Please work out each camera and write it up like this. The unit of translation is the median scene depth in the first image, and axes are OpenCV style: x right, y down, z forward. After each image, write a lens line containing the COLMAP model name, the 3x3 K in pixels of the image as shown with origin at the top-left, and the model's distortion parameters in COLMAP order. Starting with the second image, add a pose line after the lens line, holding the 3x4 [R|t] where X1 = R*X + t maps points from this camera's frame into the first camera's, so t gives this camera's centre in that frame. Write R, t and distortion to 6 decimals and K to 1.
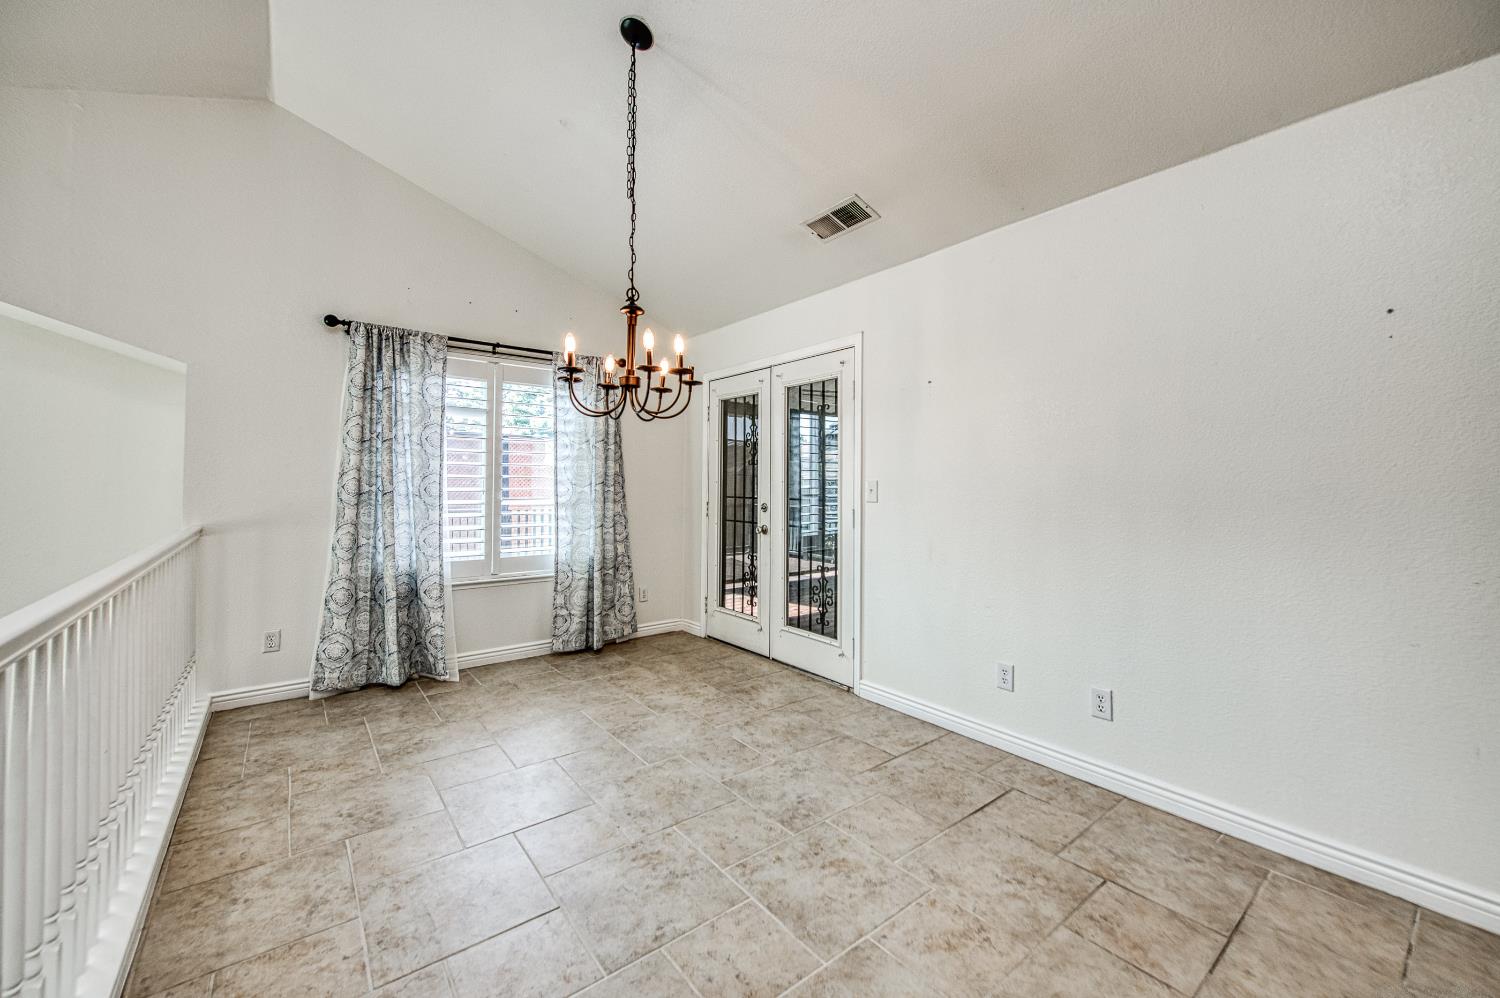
lens RADIAL K [[590.1, 0, 747.7], [0, 590.1, 474.2], [0, 0, 1]] dist [0.001215, 0.000002]
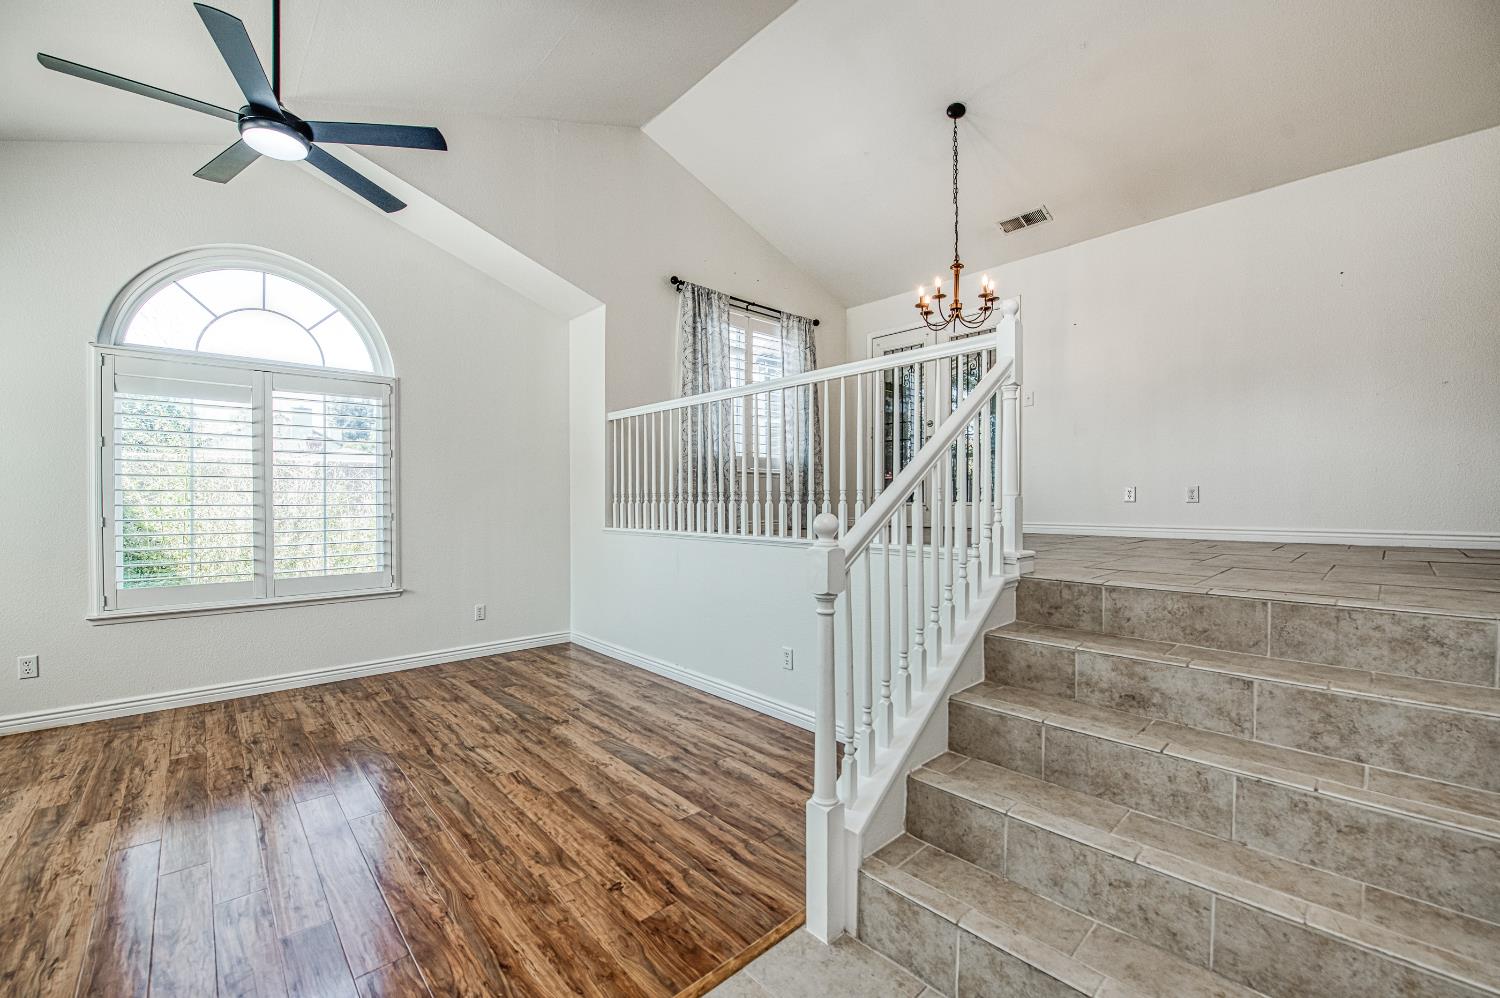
lens RADIAL K [[603.5, 0, 750.1], [0, 603.5, 504.5], [0, 0, 1]] dist [-0.019201, -0.000520]
pose [[0.996625, -0.009920, 0.081485, -0.628502], [0.007730, 0.999602, 0.027146, 0.248462], [-0.081722, -0.026425, 0.996305, -0.495435]]
